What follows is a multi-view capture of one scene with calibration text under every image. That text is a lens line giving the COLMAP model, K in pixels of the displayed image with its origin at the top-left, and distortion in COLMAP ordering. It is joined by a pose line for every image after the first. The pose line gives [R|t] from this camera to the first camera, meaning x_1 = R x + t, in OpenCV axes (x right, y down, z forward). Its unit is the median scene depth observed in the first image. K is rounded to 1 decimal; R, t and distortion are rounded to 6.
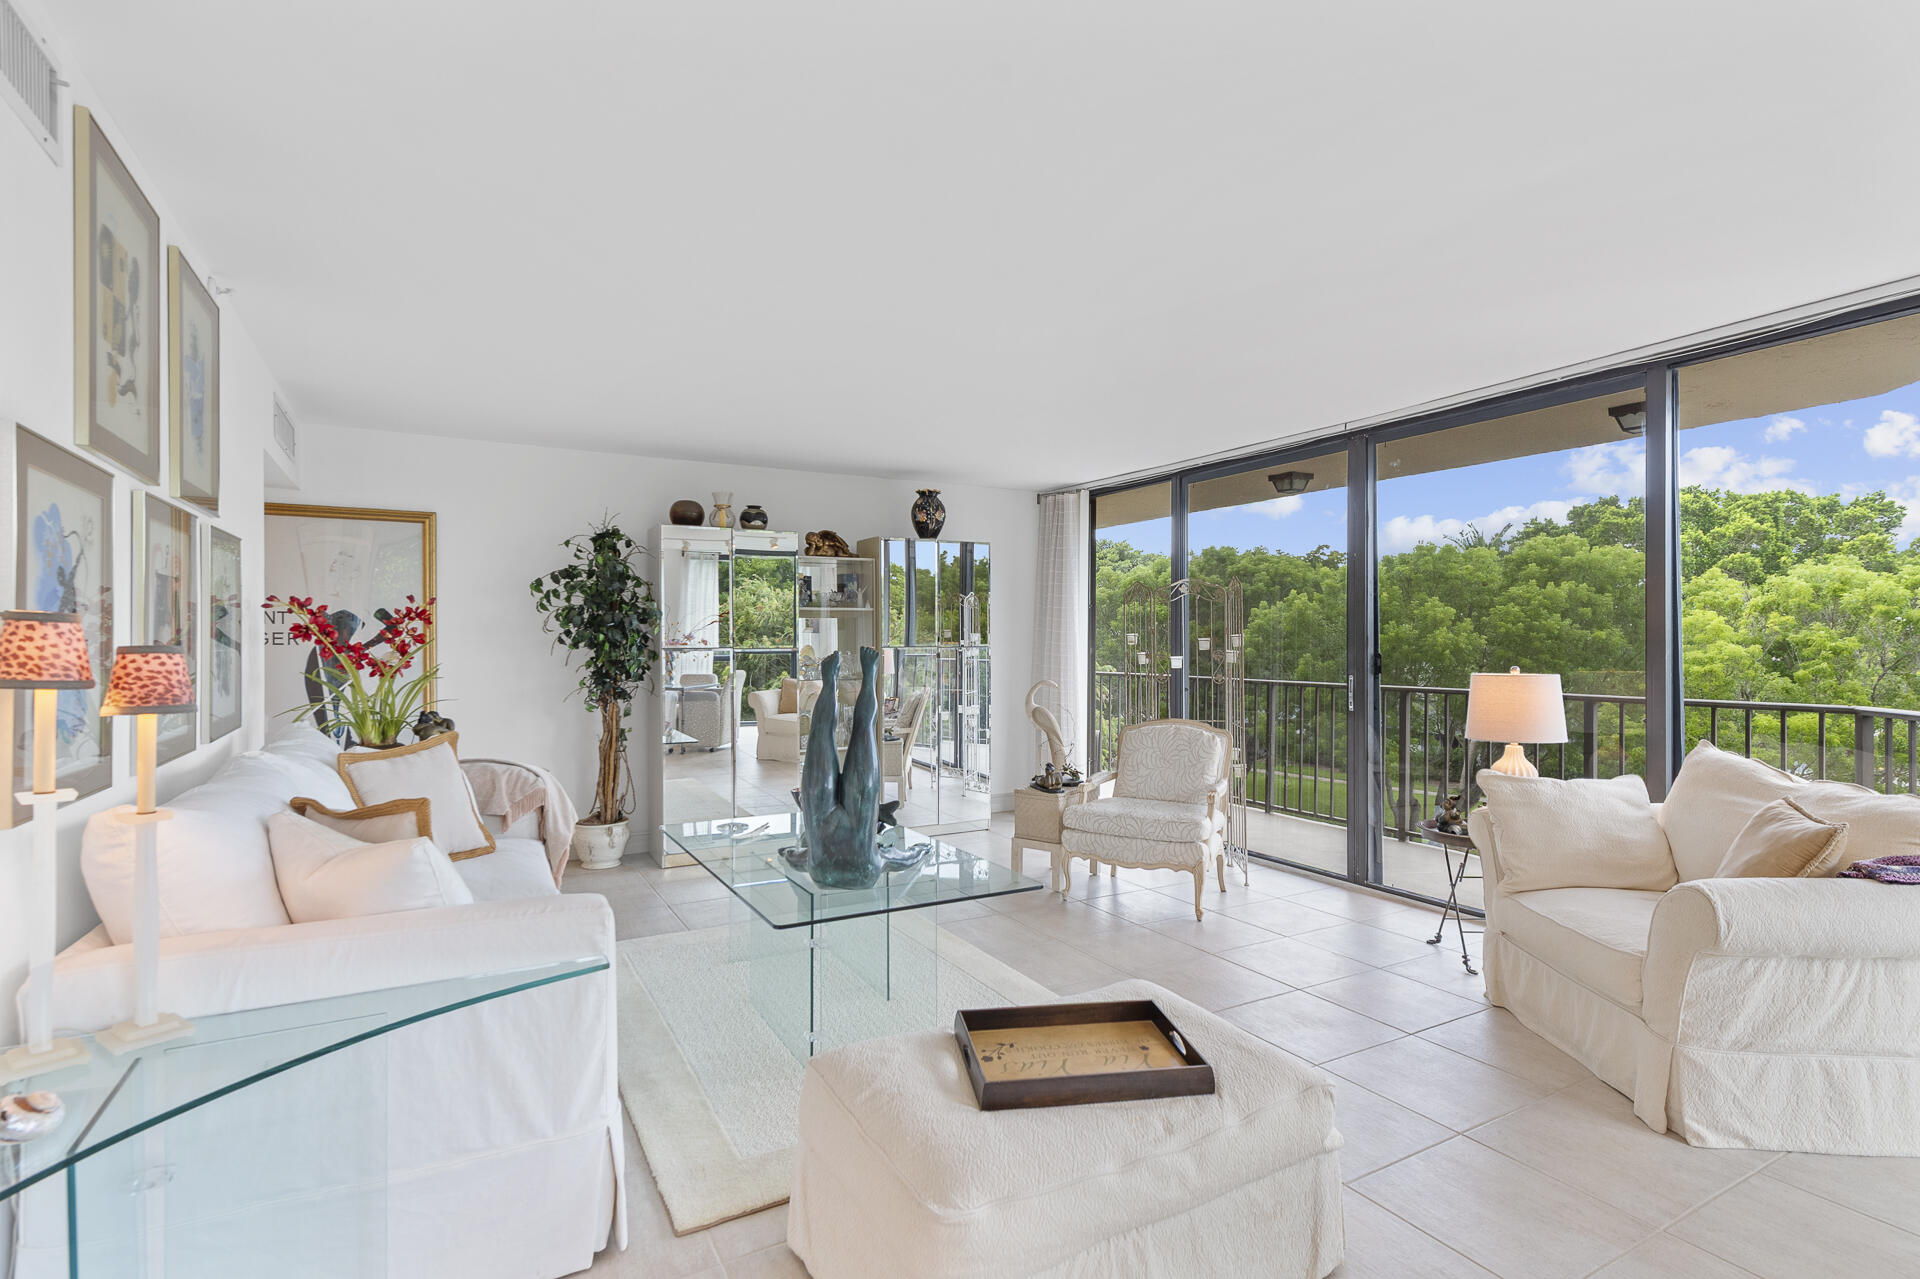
lens RADIAL K [[910.6, 0, 965.7], [0, 910.6, 649.9], [0, 0, 1]] dist [0.001165, -0.001209]
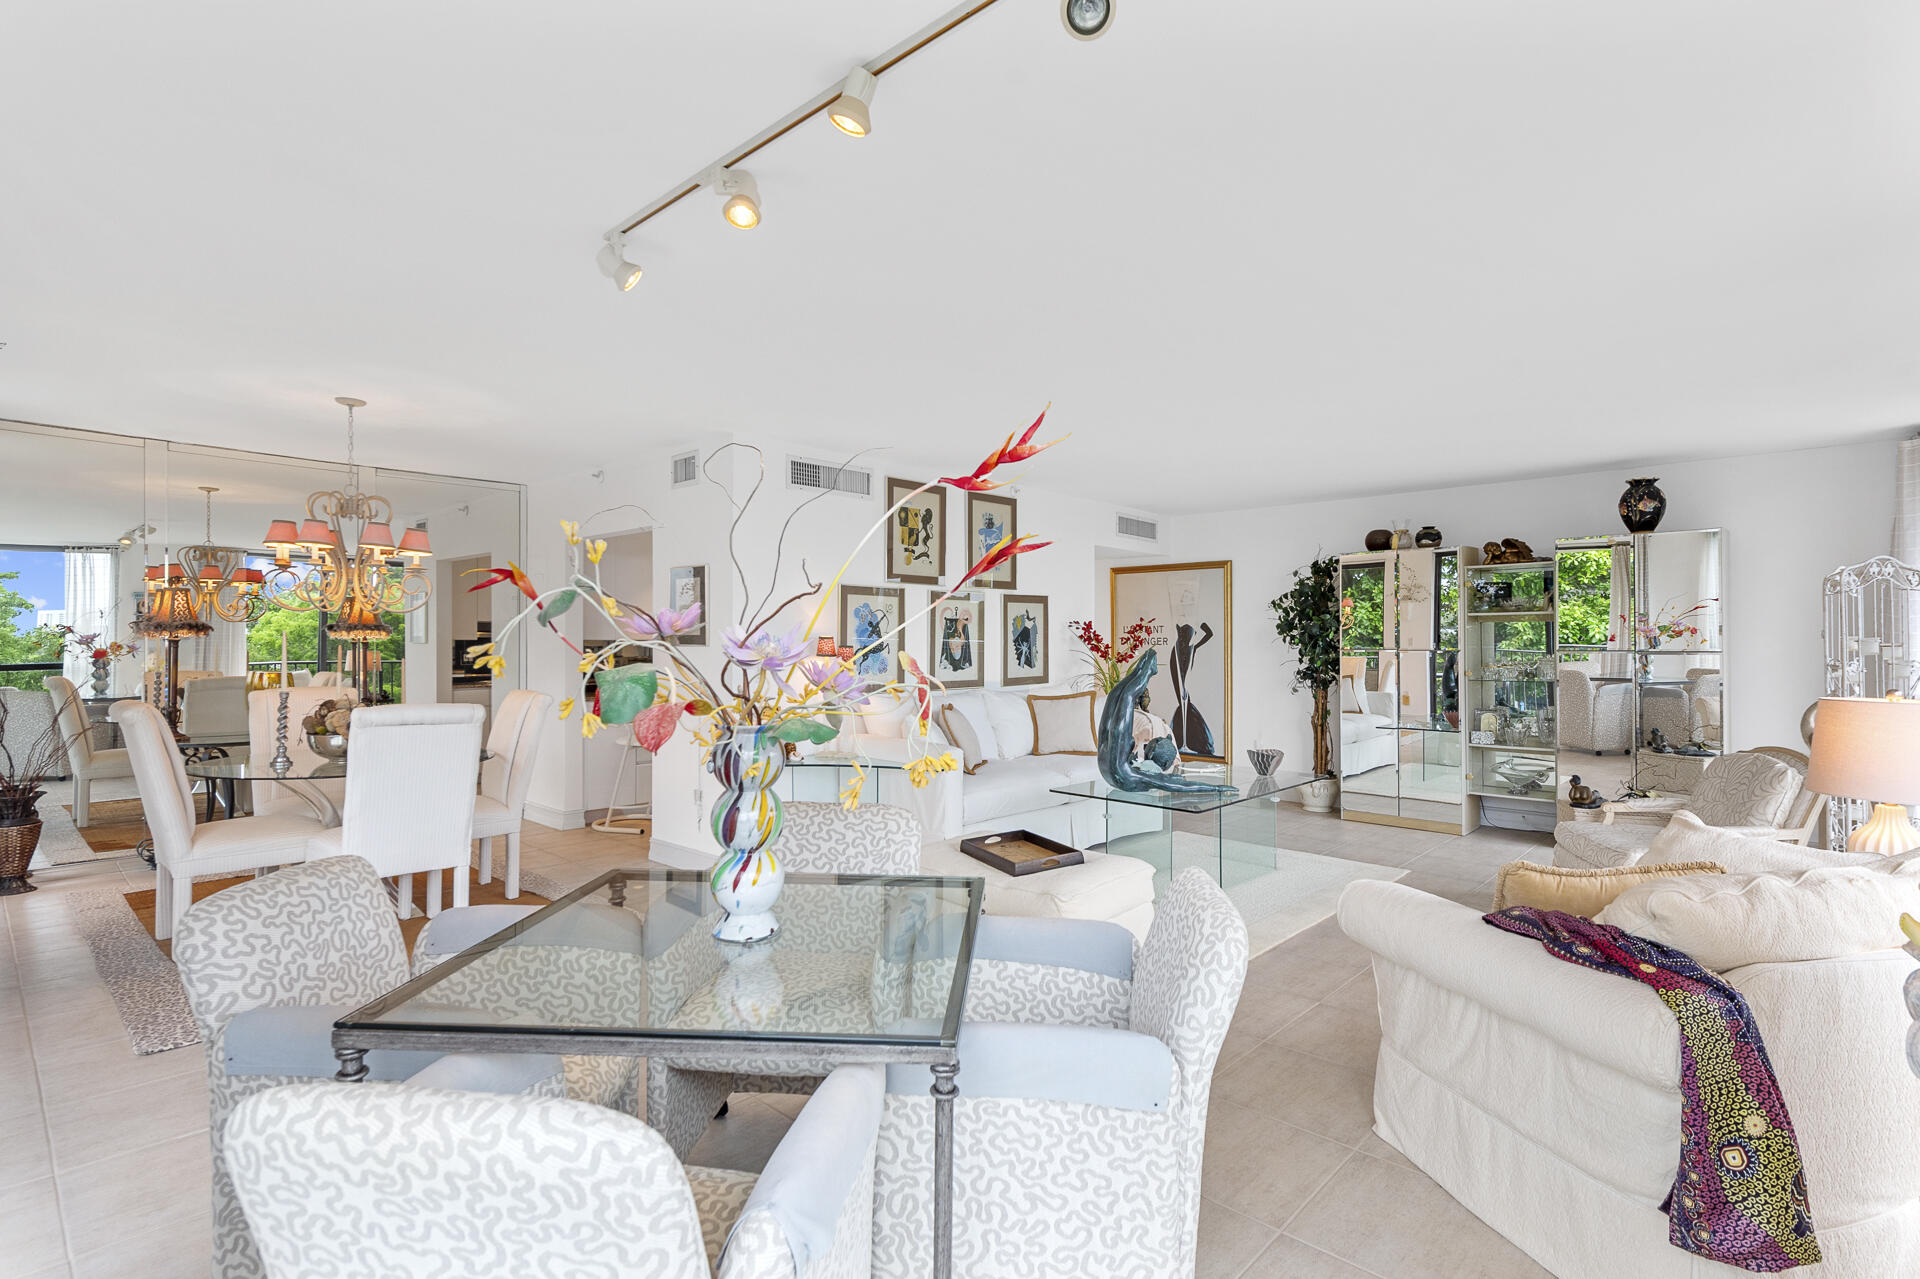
lens RADIAL K [[910.6, 0, 963.5], [0, 910.6, 636.7], [0, 0, 1]] dist [0.001165, -0.001209]
pose [[0.289328, -0.000336, -0.957230, 0.736389], [-0.011550, 0.999926, -0.003842, -0.008389], [0.957160, 0.012168, 0.289303, 0.110188]]
